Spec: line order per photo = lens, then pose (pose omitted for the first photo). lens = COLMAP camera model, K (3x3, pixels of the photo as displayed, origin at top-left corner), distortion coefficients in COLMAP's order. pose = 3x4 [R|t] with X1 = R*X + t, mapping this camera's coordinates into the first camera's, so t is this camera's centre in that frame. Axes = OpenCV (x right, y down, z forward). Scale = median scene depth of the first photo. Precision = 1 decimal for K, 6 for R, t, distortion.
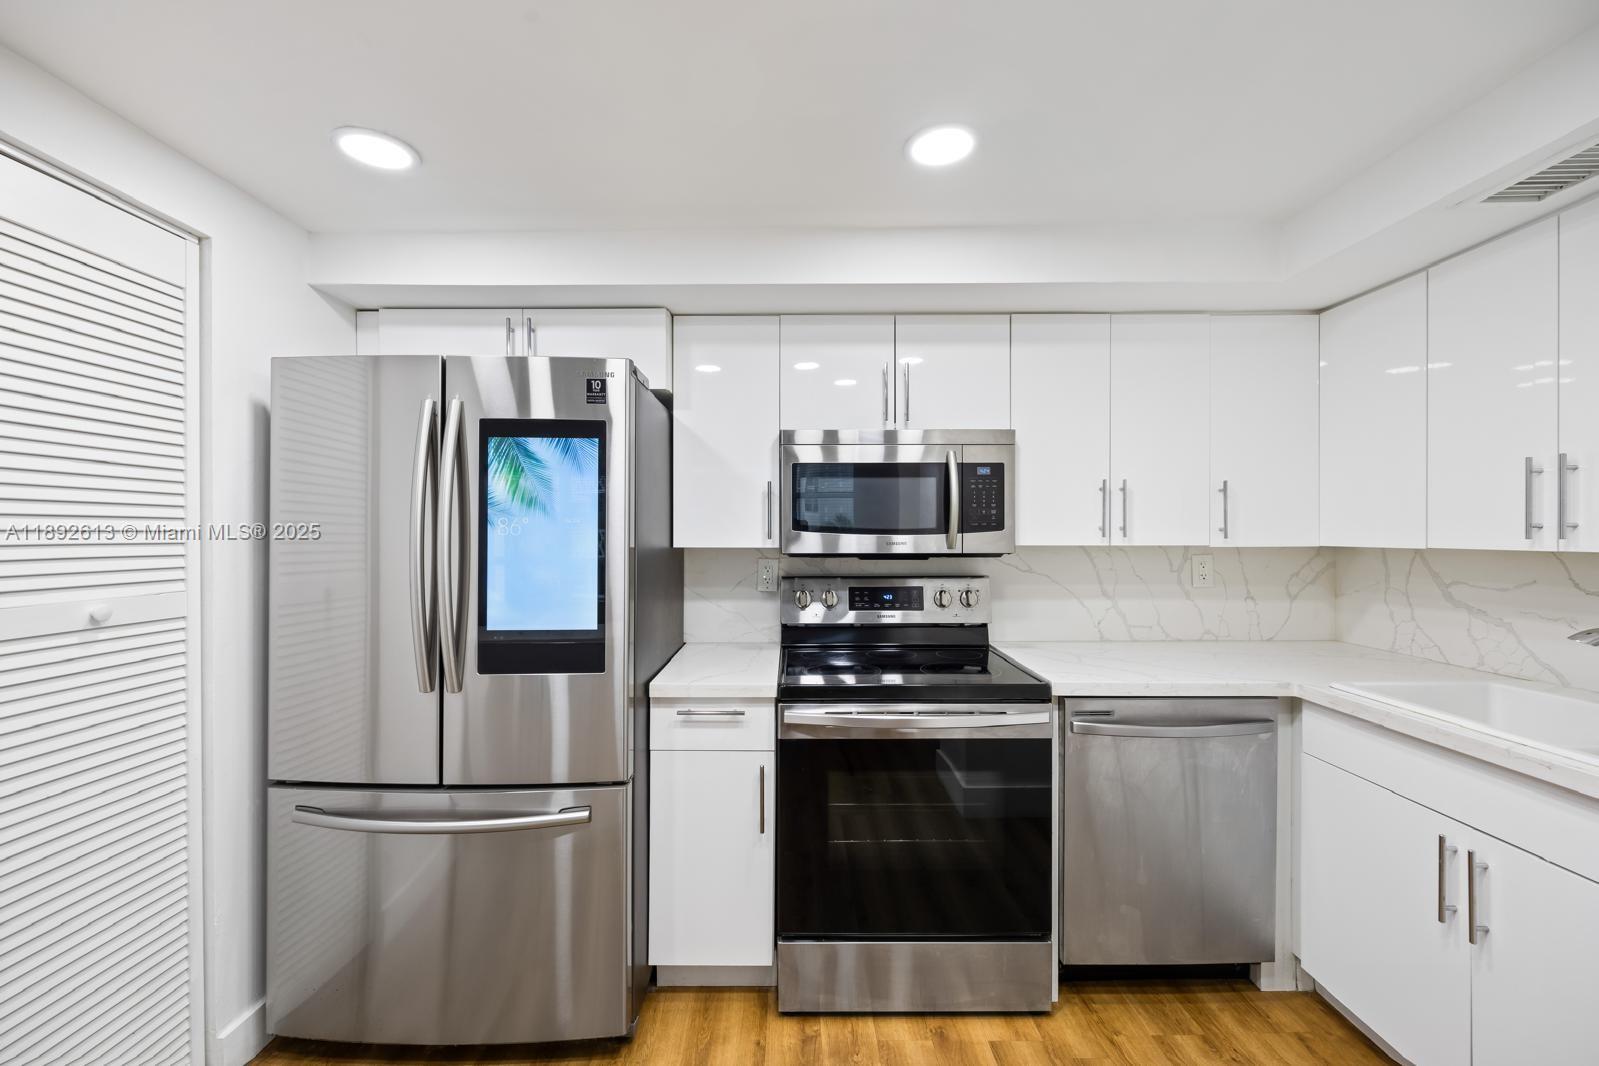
lens RADIAL K [[643.3, 0, 806.2], [0, 643.3, 533.4], [0, 0, 1]] dist [0.001308, -0.000152]
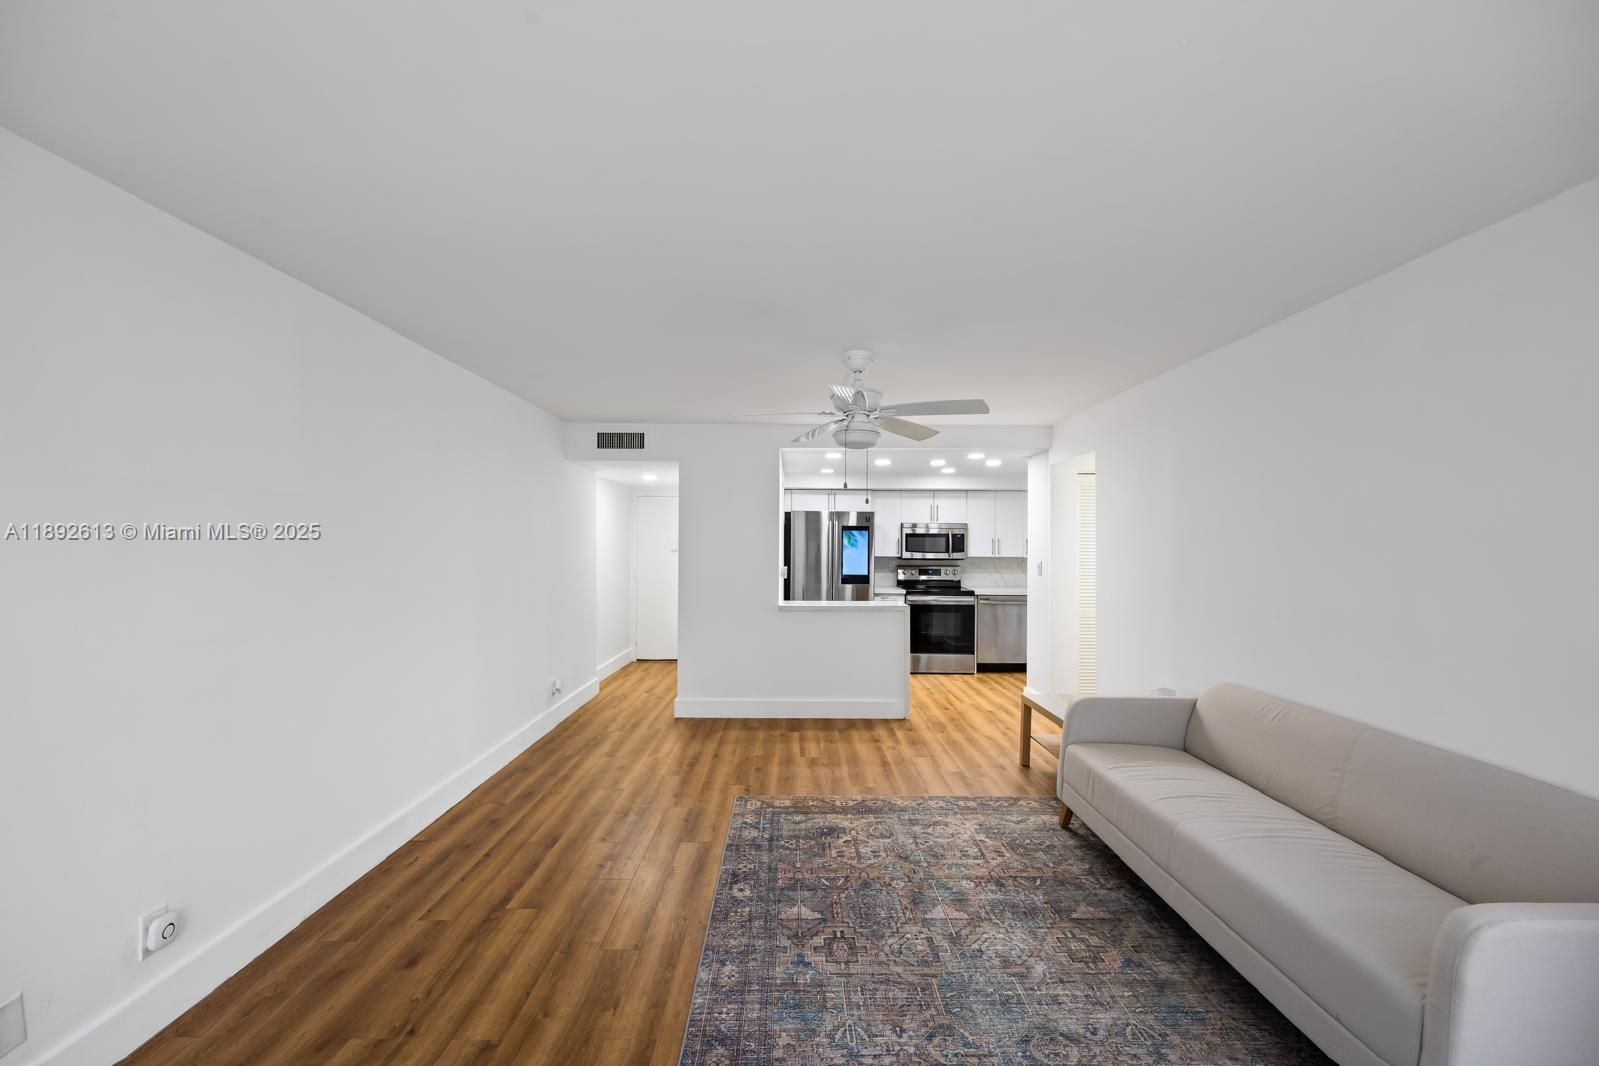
lens RADIAL K [[643.3, 0, 806.1], [0, 643.3, 532.7], [0, 0, 1]] dist [0.001308, -0.000152]
pose [[0.999973, 0.007129, 0.001750, -0.630645], [-0.007091, 0.999768, -0.020340, -0.036646], [-0.001895, 0.020327, 0.999792, -2.804704]]
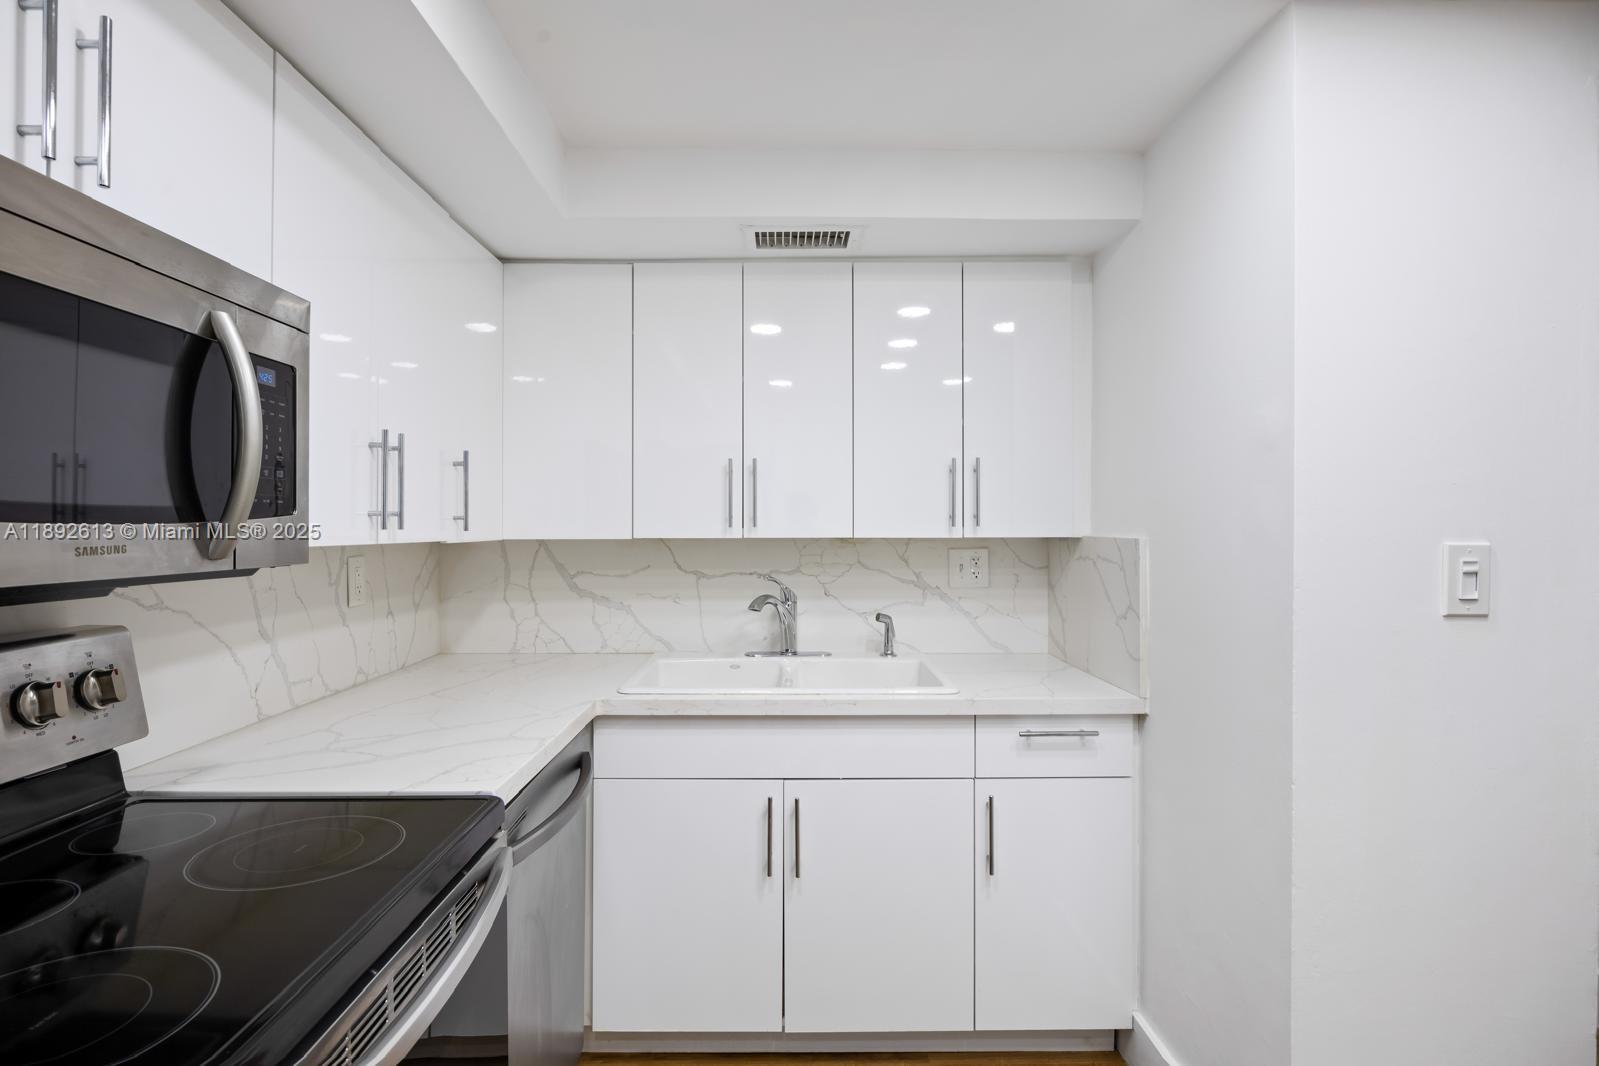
lens RADIAL K [[818.1, 0, 793.7], [0, 818.1, 524.6], [0, 0, 1]] dist [0.001156, 0.000172]
pose [[-0.011475, 0.002549, 0.999931, -0.301770], [0.002964, 0.999992, -0.002515, 0.004919], [-0.999930, 0.002935, -0.011482, 0.709521]]
